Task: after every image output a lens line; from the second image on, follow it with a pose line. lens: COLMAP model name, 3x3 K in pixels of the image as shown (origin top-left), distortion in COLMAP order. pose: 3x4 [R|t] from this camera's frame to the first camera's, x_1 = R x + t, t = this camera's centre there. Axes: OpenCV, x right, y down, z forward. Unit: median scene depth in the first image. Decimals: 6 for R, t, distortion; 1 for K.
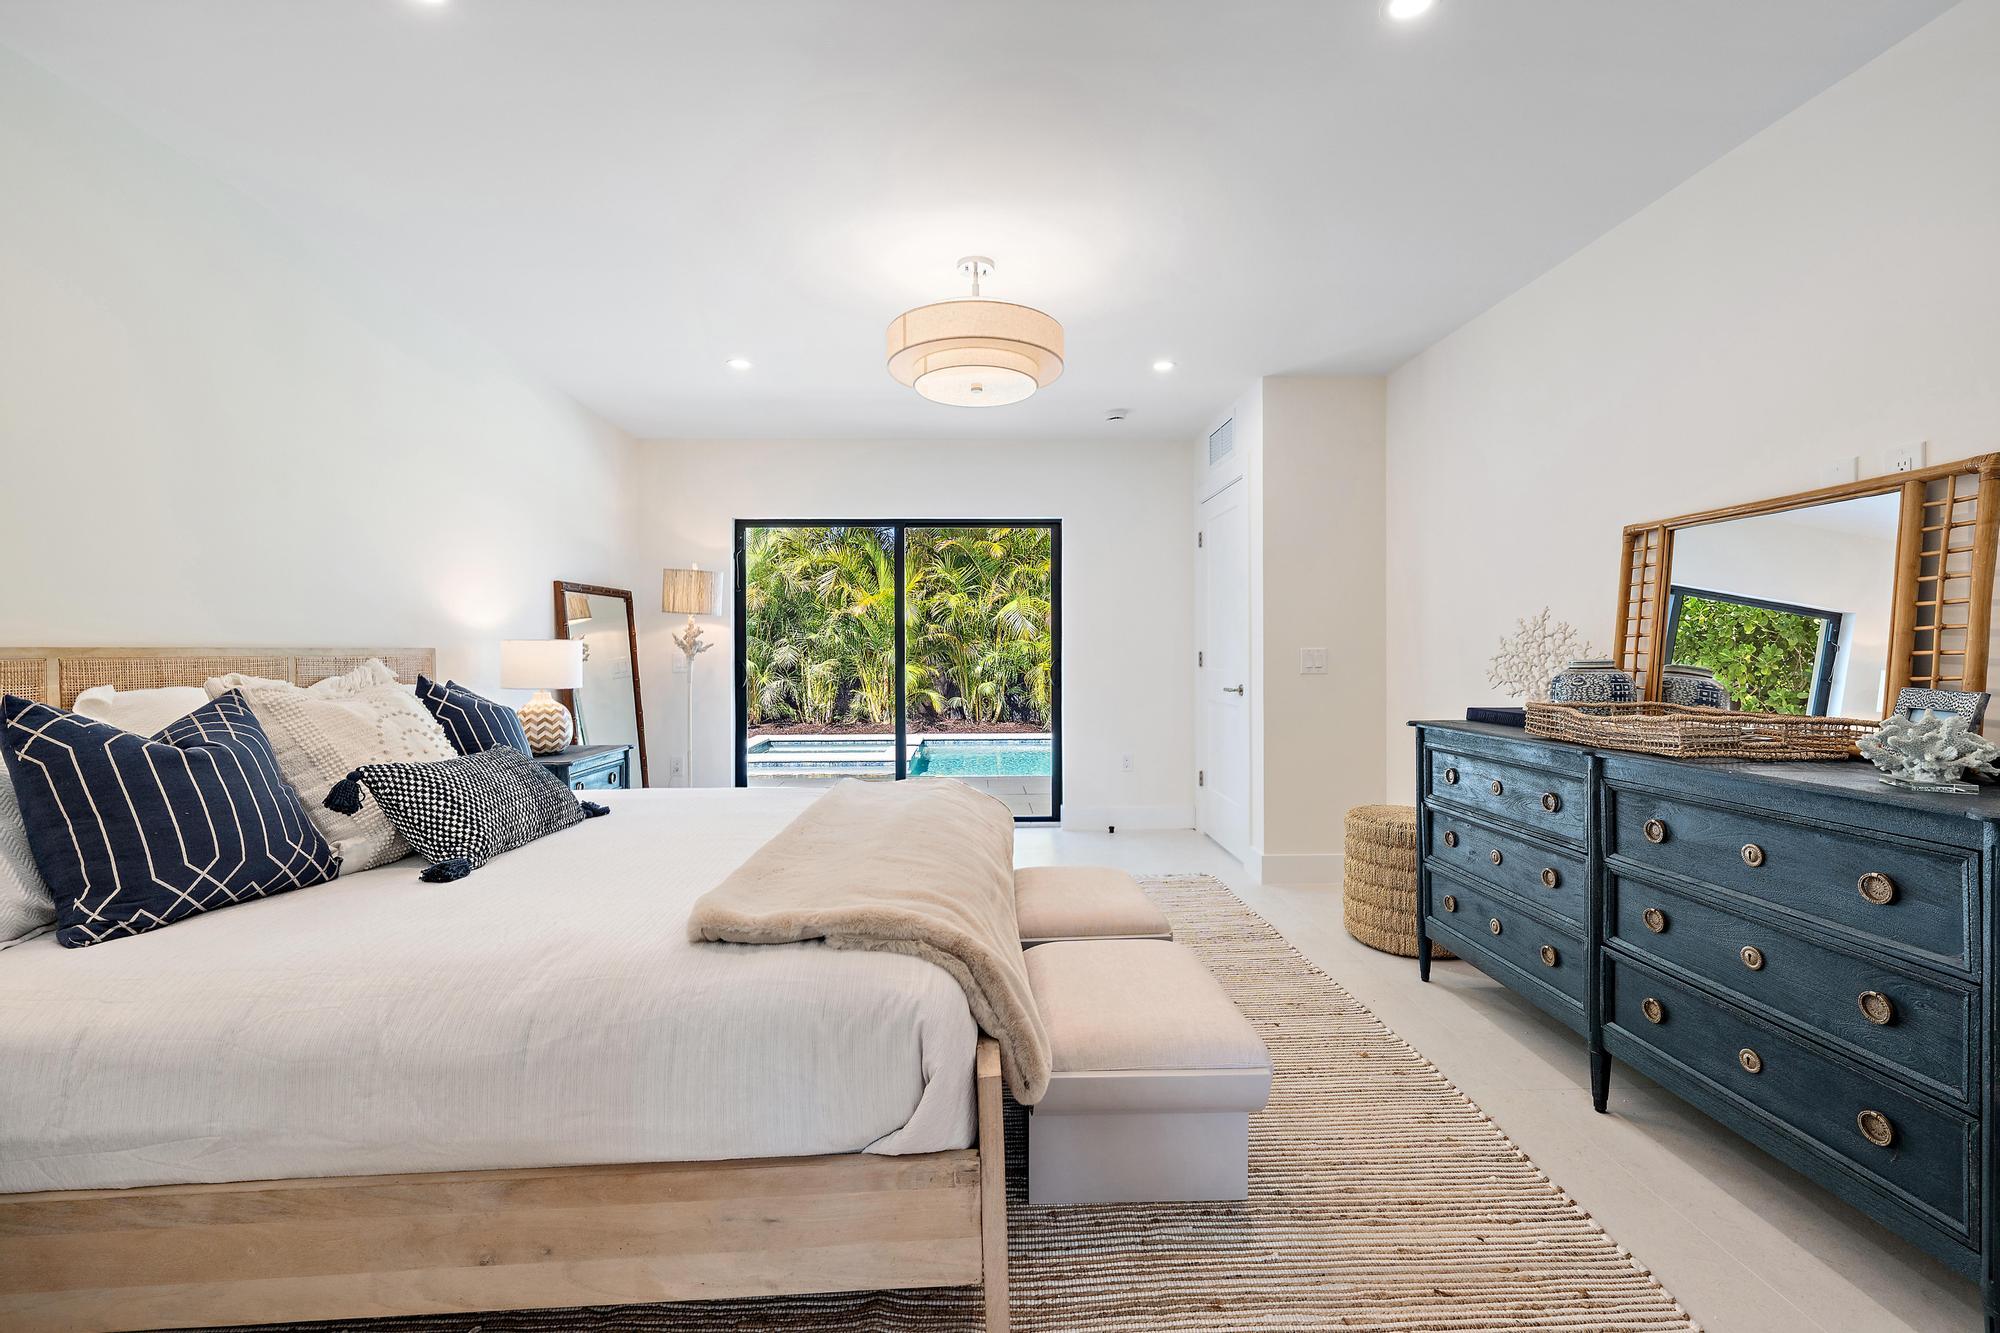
lens RADIAL K [[860.0, 0, 1009.8], [0, 860.0, 662.6], [0, 0, 1]] dist [-0.001391, -0.000052]
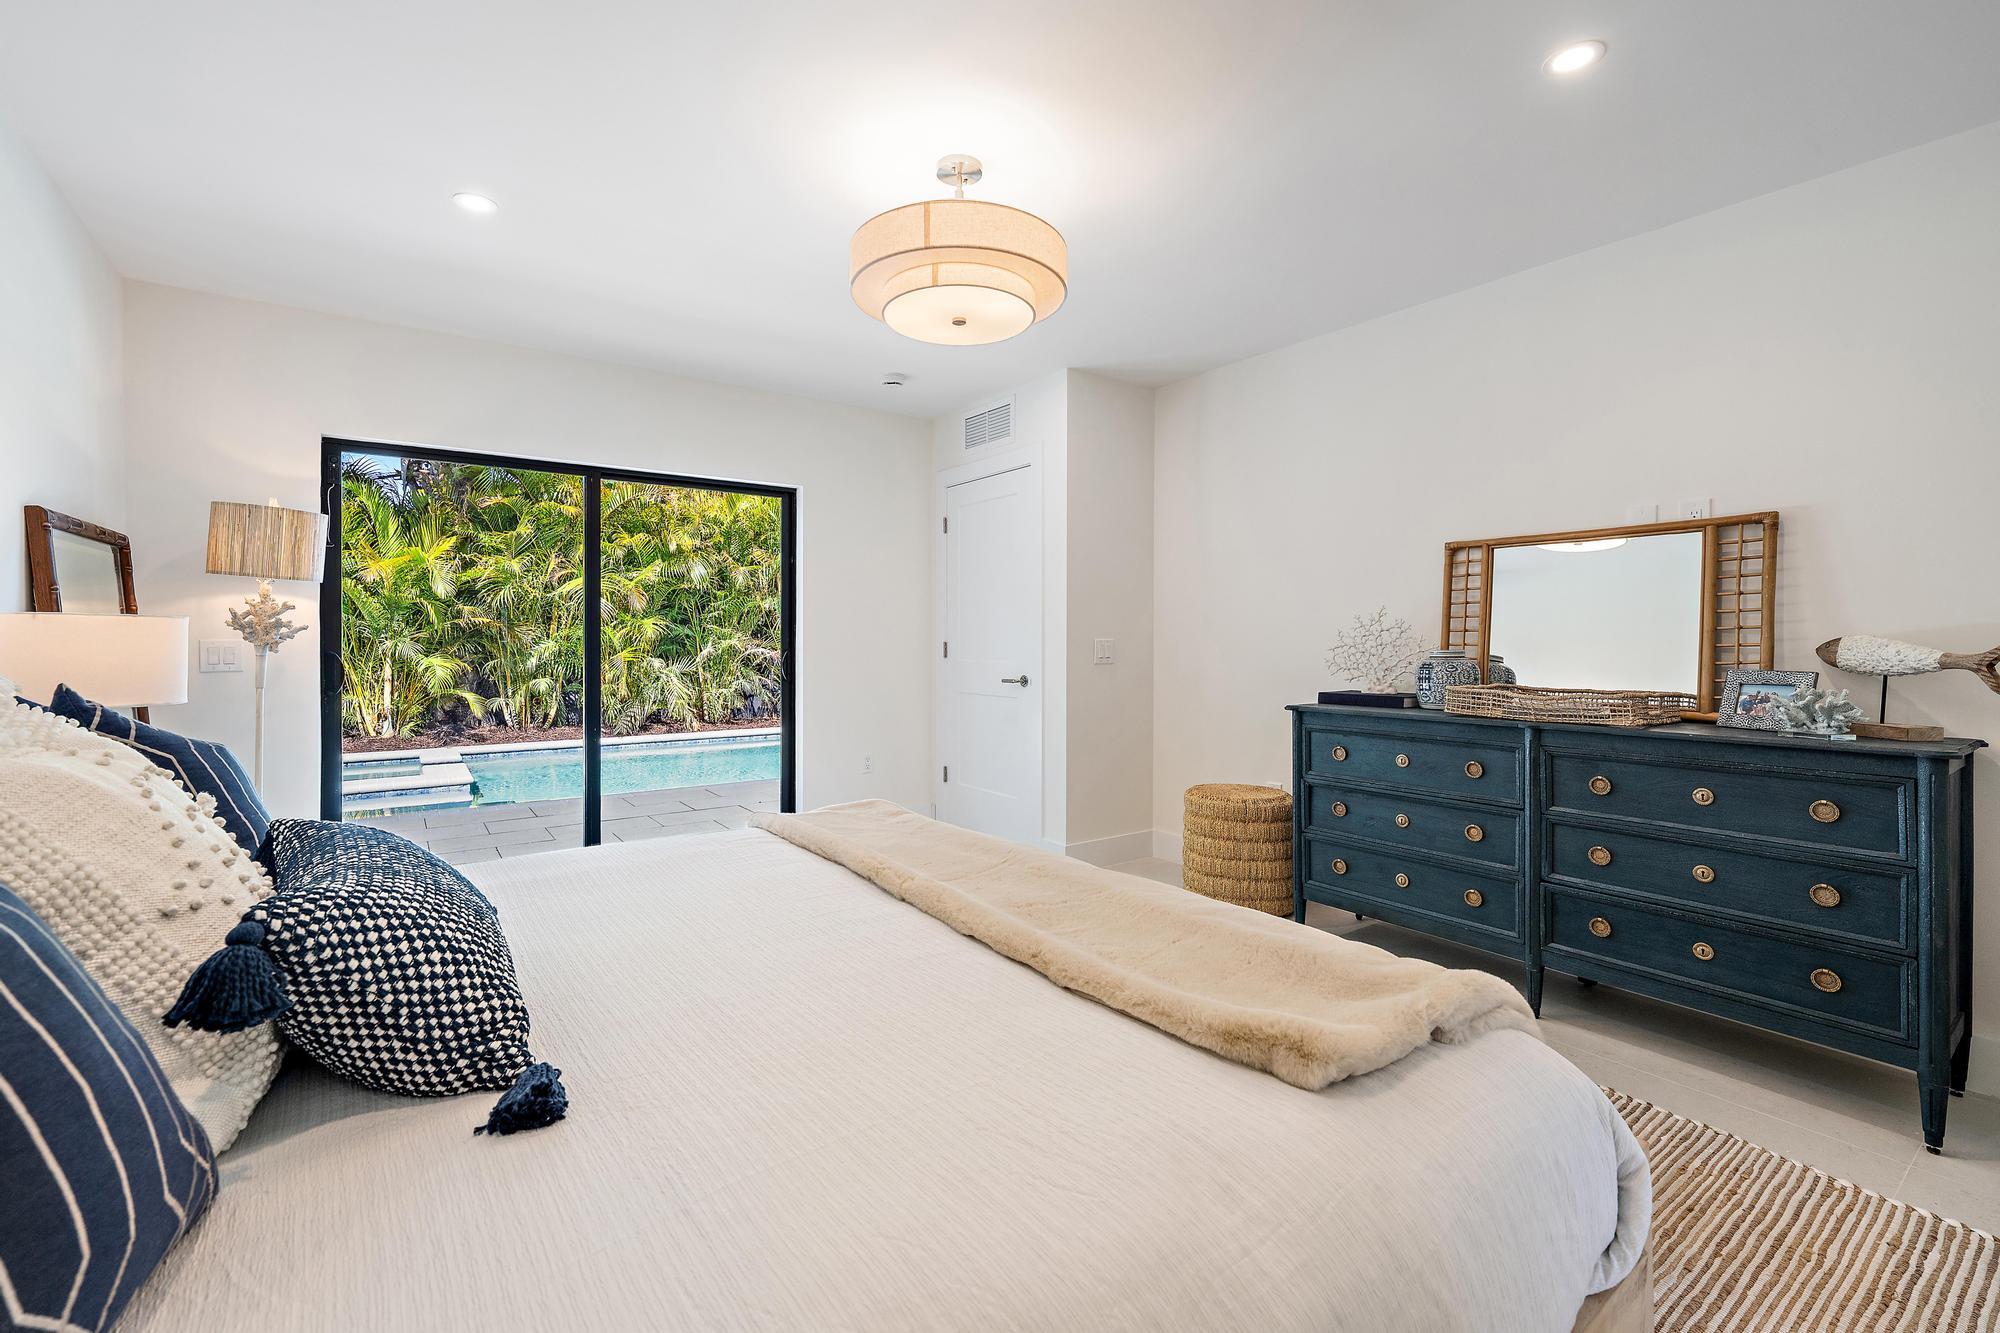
lens RADIAL K [[860.0, 0, 1000.4], [0, 860.0, 653.0], [0, 0, 1]] dist [-0.001391, -0.000052]
pose [[0.826756, -0.003555, 0.562550, -0.456738], [0.003179, 0.999994, 0.001648, -0.002750], [-0.562552, 0.000426, 0.826762, 0.295877]]
